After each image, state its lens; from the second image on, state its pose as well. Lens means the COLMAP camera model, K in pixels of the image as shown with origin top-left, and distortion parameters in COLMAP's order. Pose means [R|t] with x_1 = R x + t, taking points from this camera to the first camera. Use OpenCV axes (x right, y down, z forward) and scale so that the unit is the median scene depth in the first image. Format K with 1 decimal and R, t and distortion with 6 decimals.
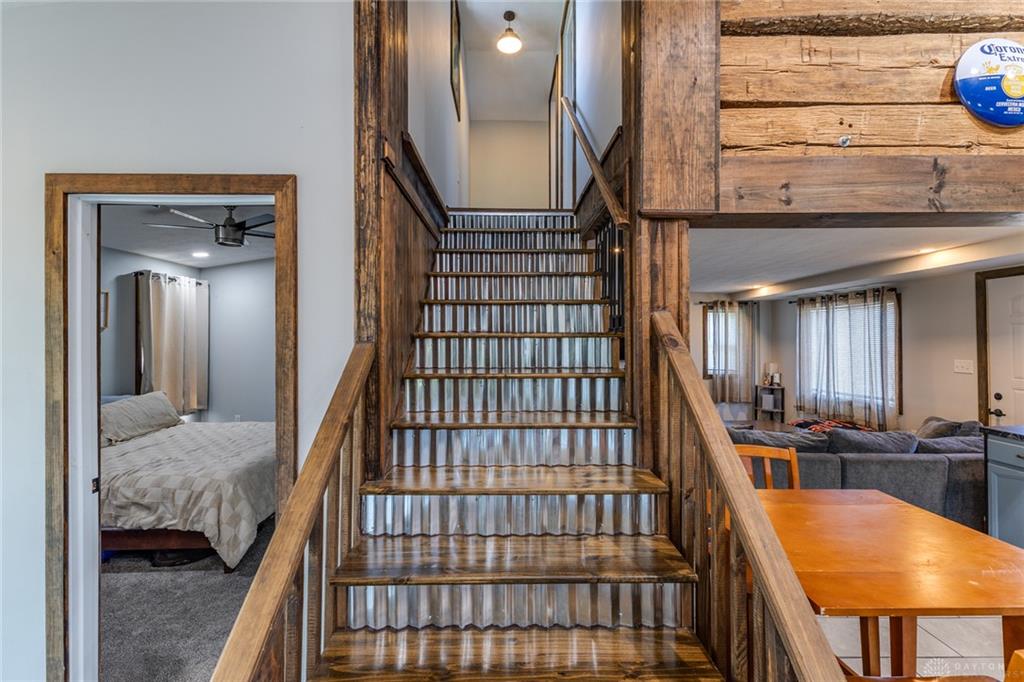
lens RADIAL K [[443.3, 0, 510.4], [0, 443.3, 337.9], [0, 0, 1]] dist [0.014852, -0.005894]
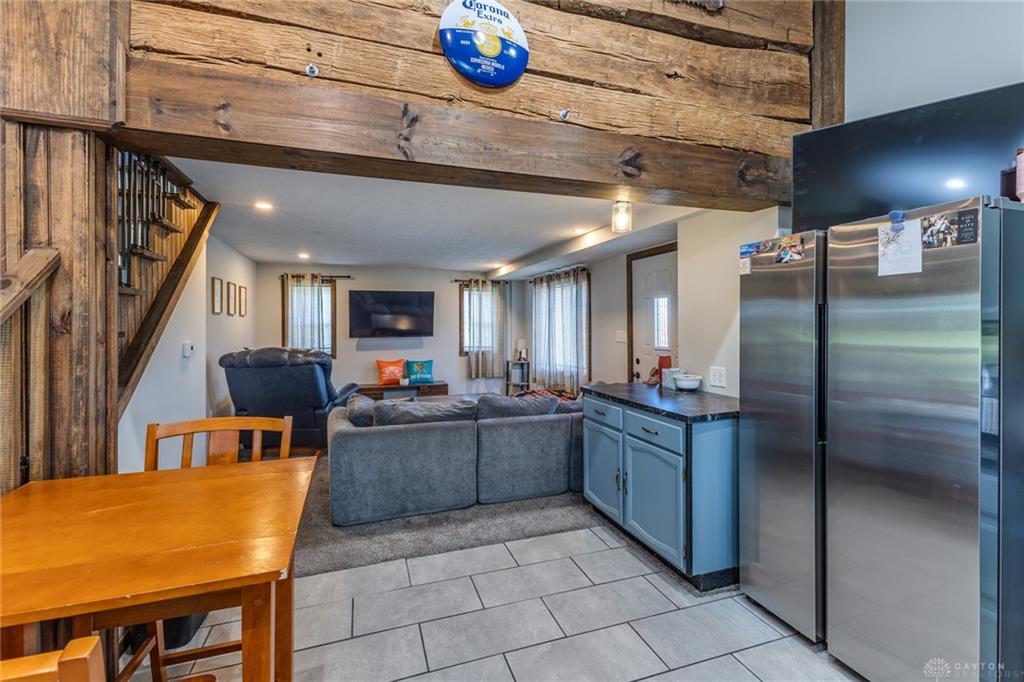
lens RADIAL K [[443.3, 0, 504.7], [0, 443.3, 325.7], [0, 0, 1]] dist [0.014852, -0.005894]
pose [[0.948331, -0.001515, 0.317279, 0.825598], [-0.000646, 0.999977, 0.006707, 0.064711], [-0.317282, -0.006565, 0.948308, 0.026853]]
